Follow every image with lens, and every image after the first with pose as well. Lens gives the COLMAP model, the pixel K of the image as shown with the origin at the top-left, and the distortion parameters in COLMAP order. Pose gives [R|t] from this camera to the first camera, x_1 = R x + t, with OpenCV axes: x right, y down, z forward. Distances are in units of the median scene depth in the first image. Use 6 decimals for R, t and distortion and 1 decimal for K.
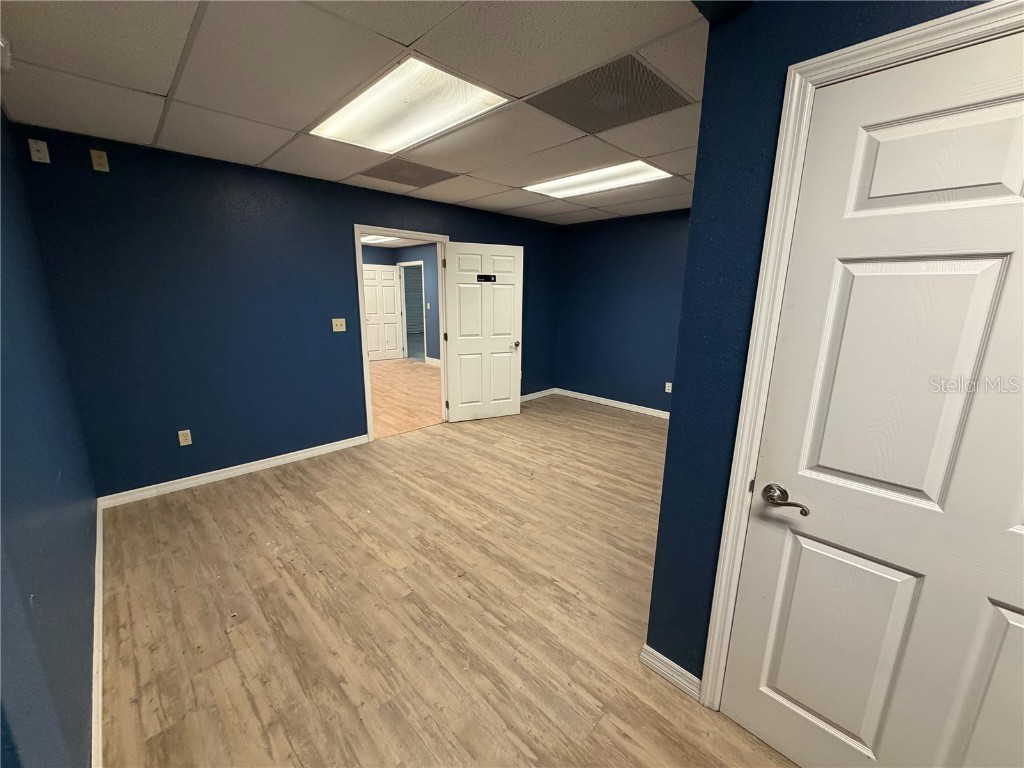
lens RADIAL K [[409.1, 0, 510.8], [0, 409.1, 385.6], [0, 0, 1]] dist [0.001383, 0.000478]
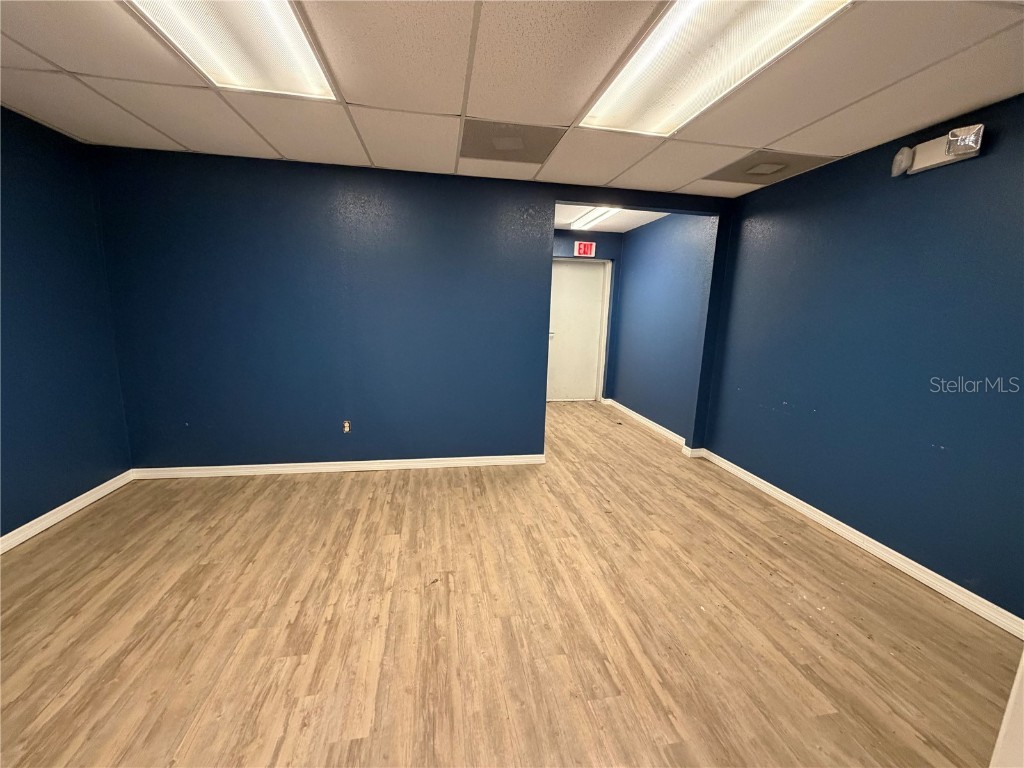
lens RADIAL K [[409.1, 0, 512.5], [0, 409.1, 384.2], [0, 0, 1]] dist [0.001383, 0.000478]
pose [[-0.827198, -0.136200, 0.545154, -0.424891], [0.090190, 0.925420, 0.368055, -0.342210], [-0.554625, 0.353622, -0.753222, 1.635839]]
